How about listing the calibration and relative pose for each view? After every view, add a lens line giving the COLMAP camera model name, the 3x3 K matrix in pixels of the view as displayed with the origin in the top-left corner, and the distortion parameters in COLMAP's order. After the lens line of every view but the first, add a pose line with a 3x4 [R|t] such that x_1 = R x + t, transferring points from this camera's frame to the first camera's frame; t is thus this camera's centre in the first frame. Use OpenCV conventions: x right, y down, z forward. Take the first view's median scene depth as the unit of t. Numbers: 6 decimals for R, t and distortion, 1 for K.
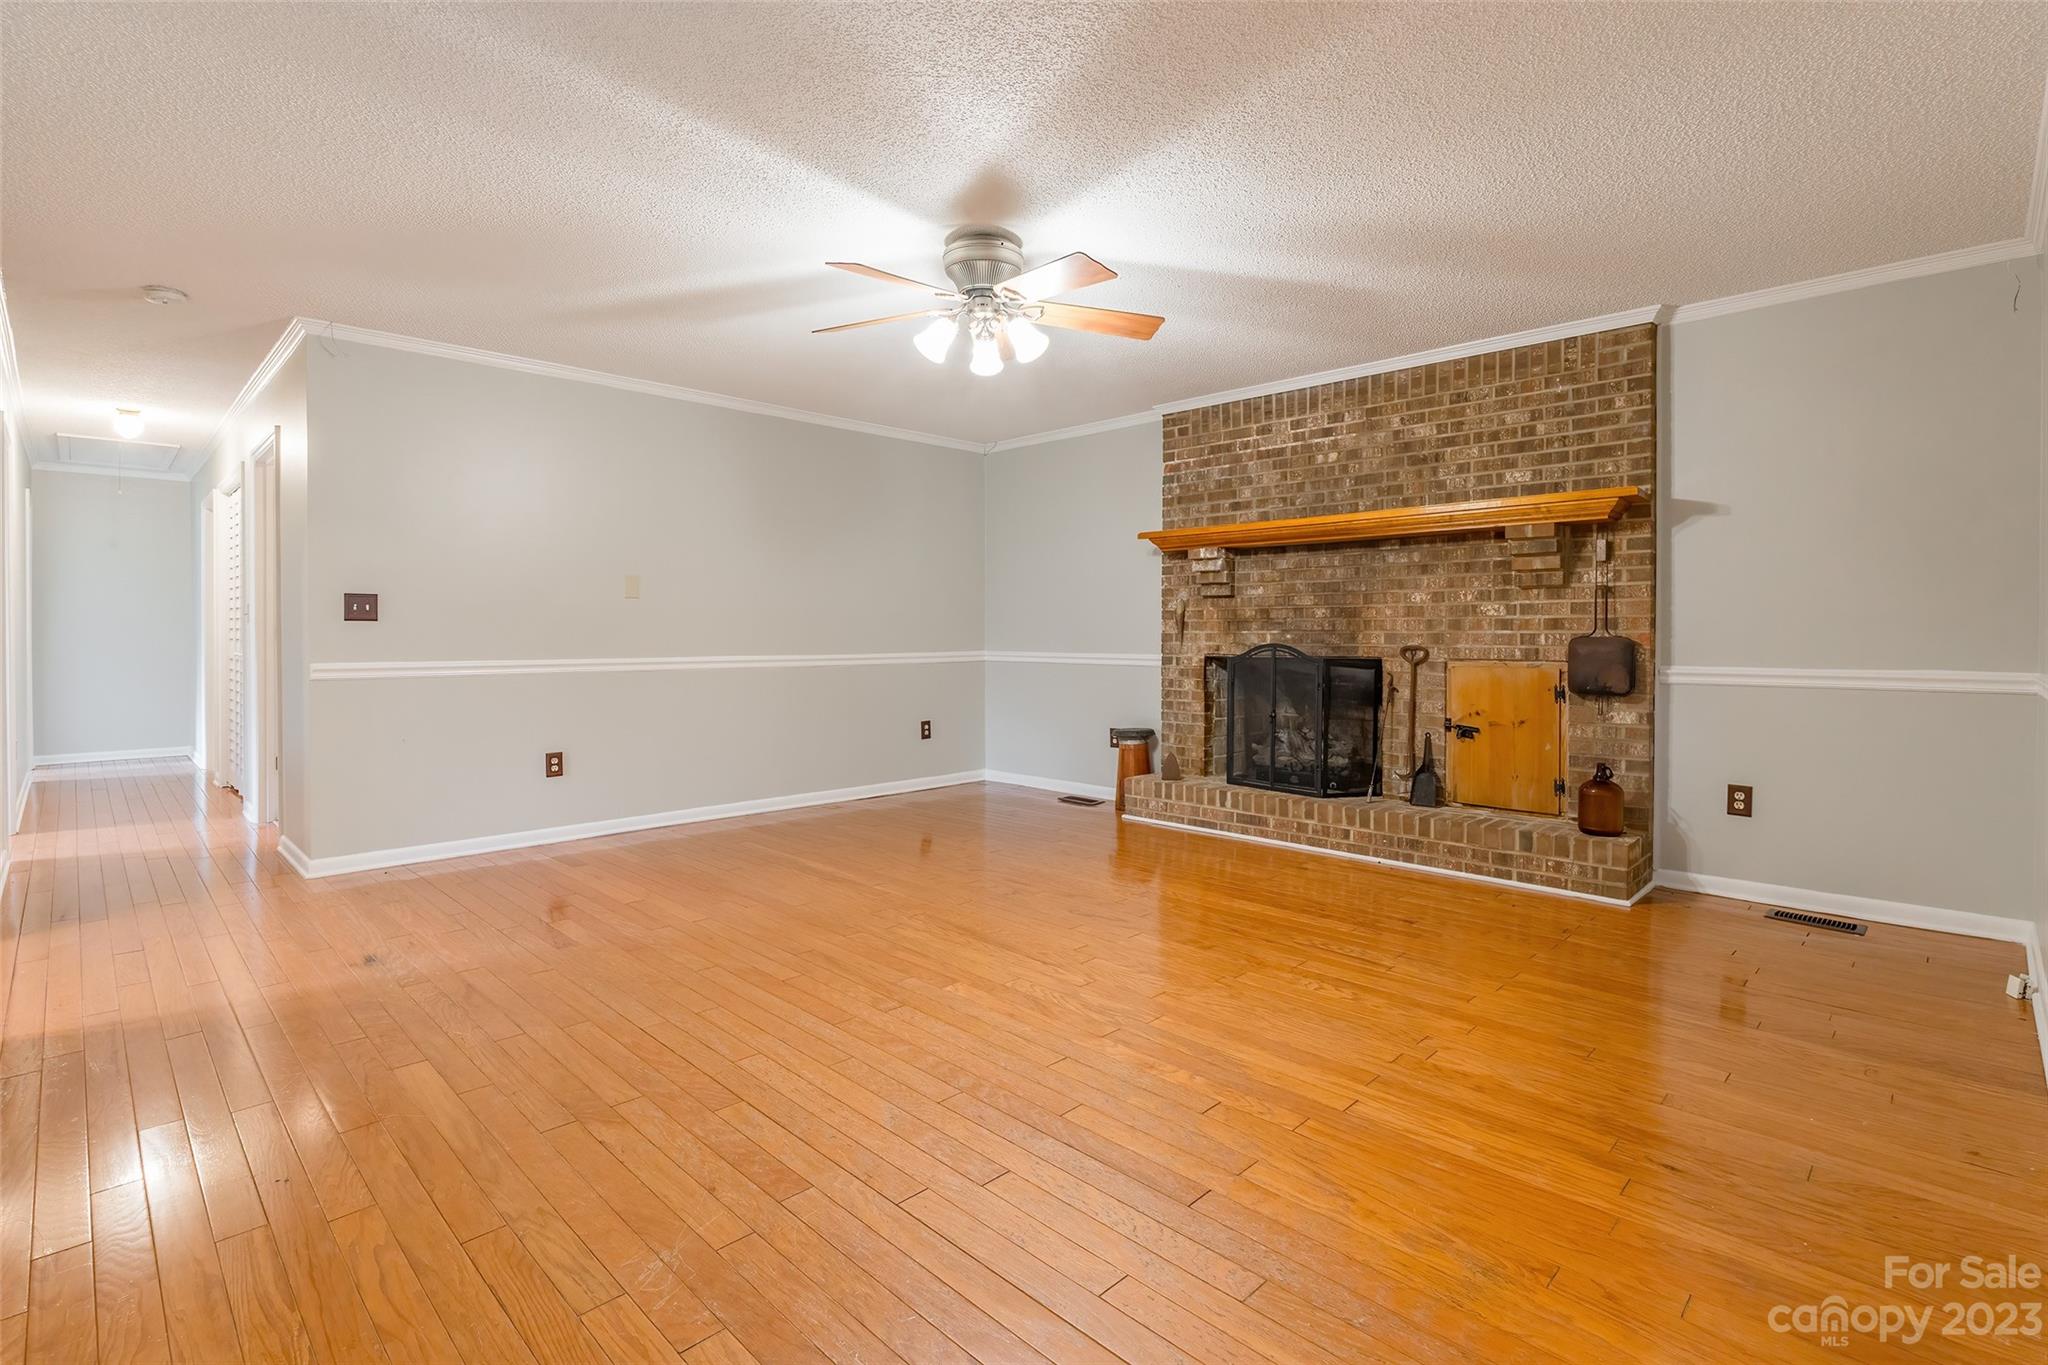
lens RADIAL K [[965.7, 0, 1021.2], [0, 965.7, 649.2], [0, 0, 1]] dist [-0.008787, -0.000114]
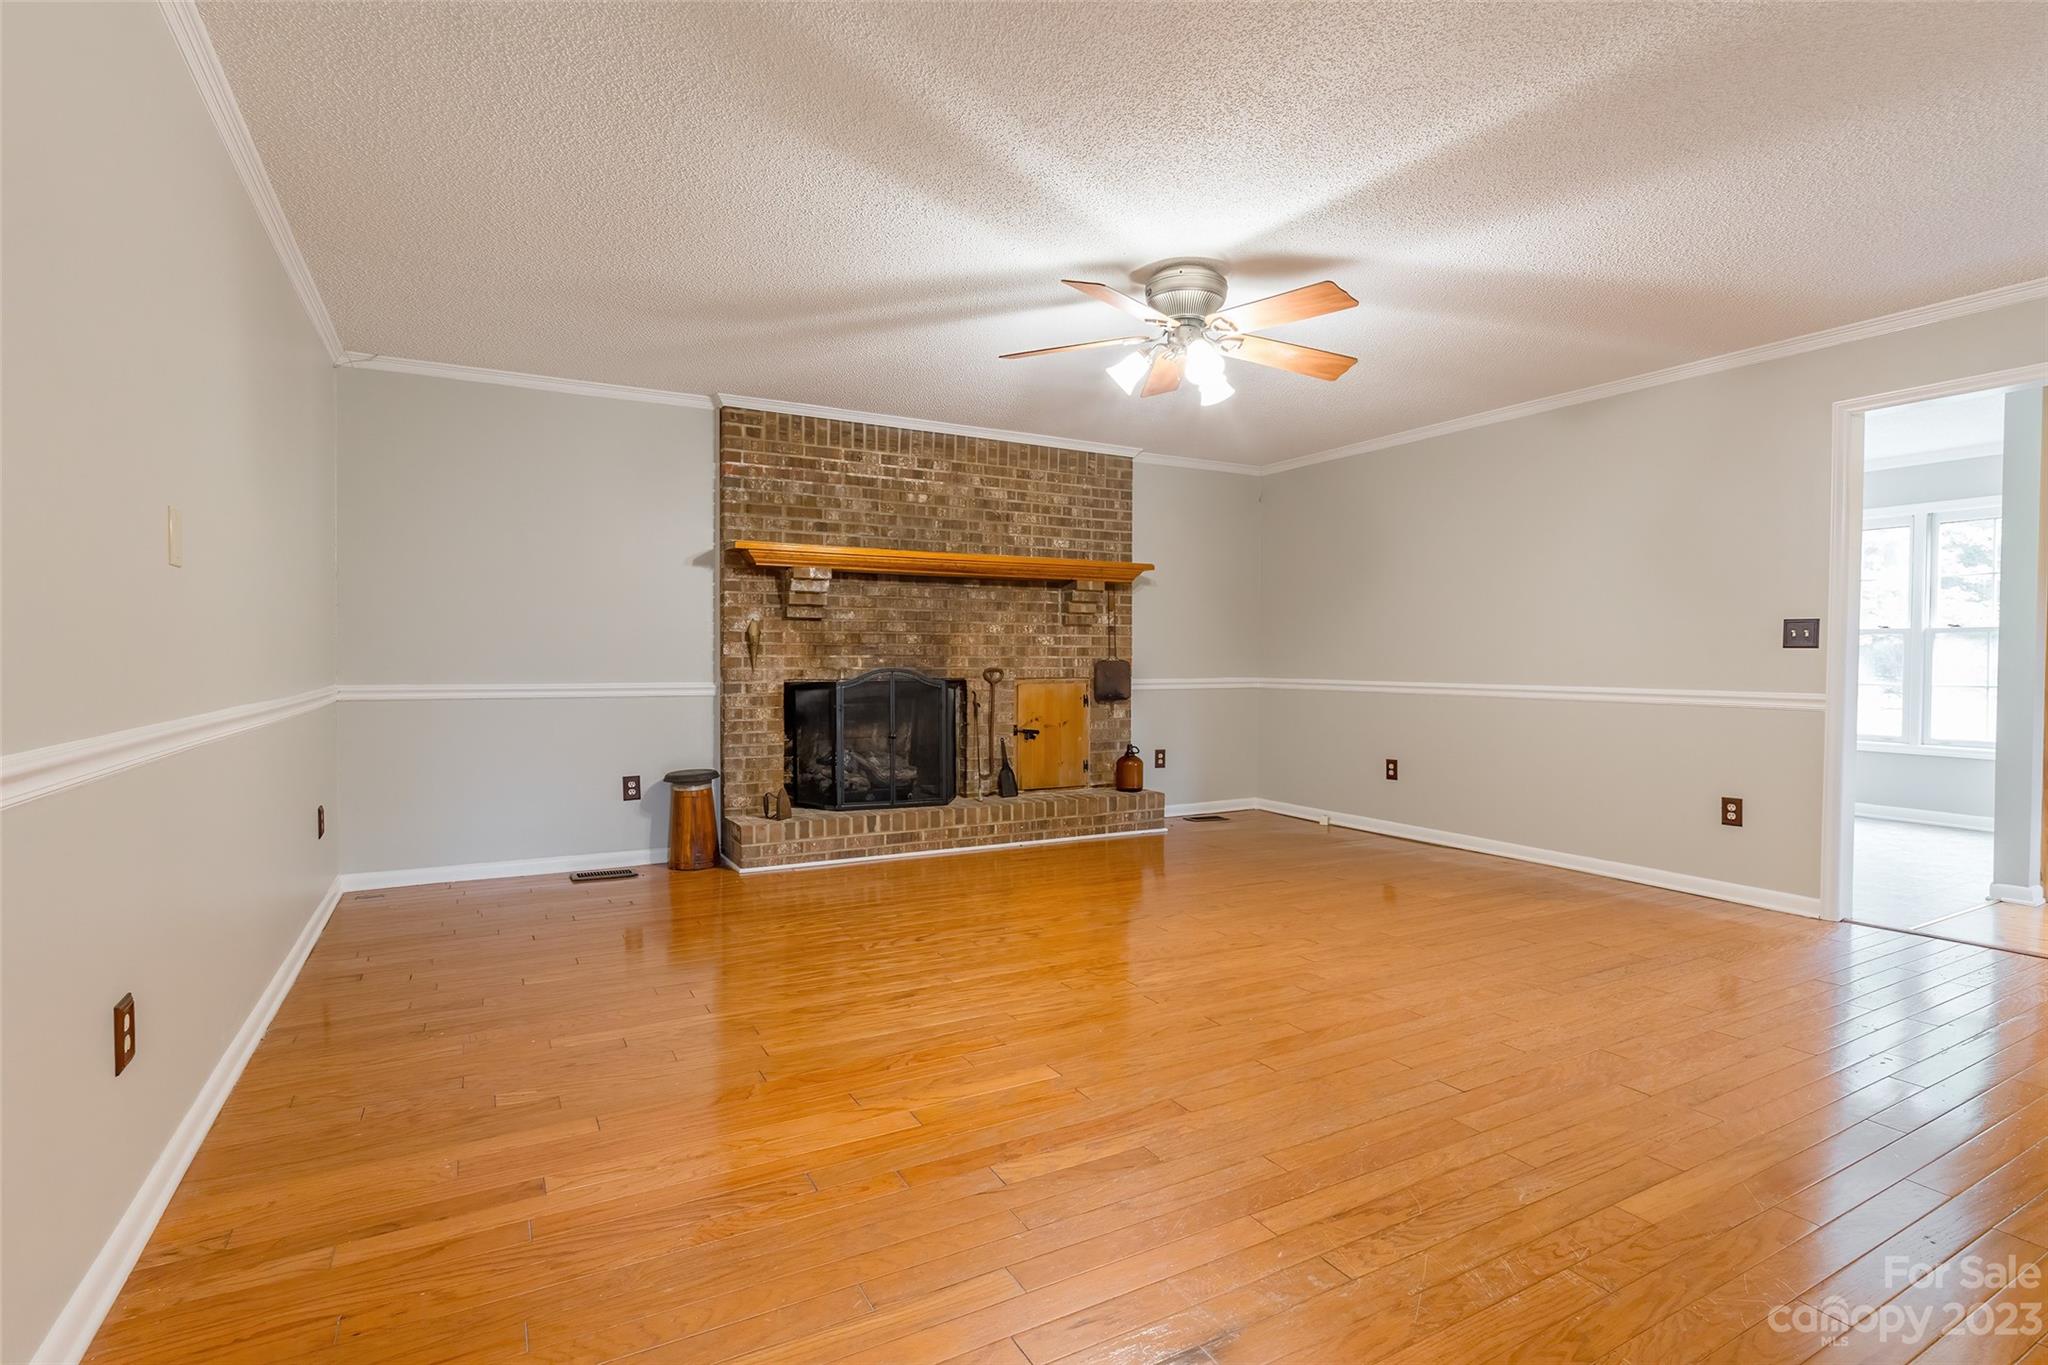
lens RADIAL K [[951.4, 0, 1024.0], [0, 951.4, 682.5], [0, 0, 1]] dist [-0.010543, -0.000082]
pose [[0.295859, -0.024077, 0.954928, -0.725583], [0.012987, 0.999691, 0.021182, -0.010334], [-0.955143, 0.006135, 0.296081, 0.598052]]
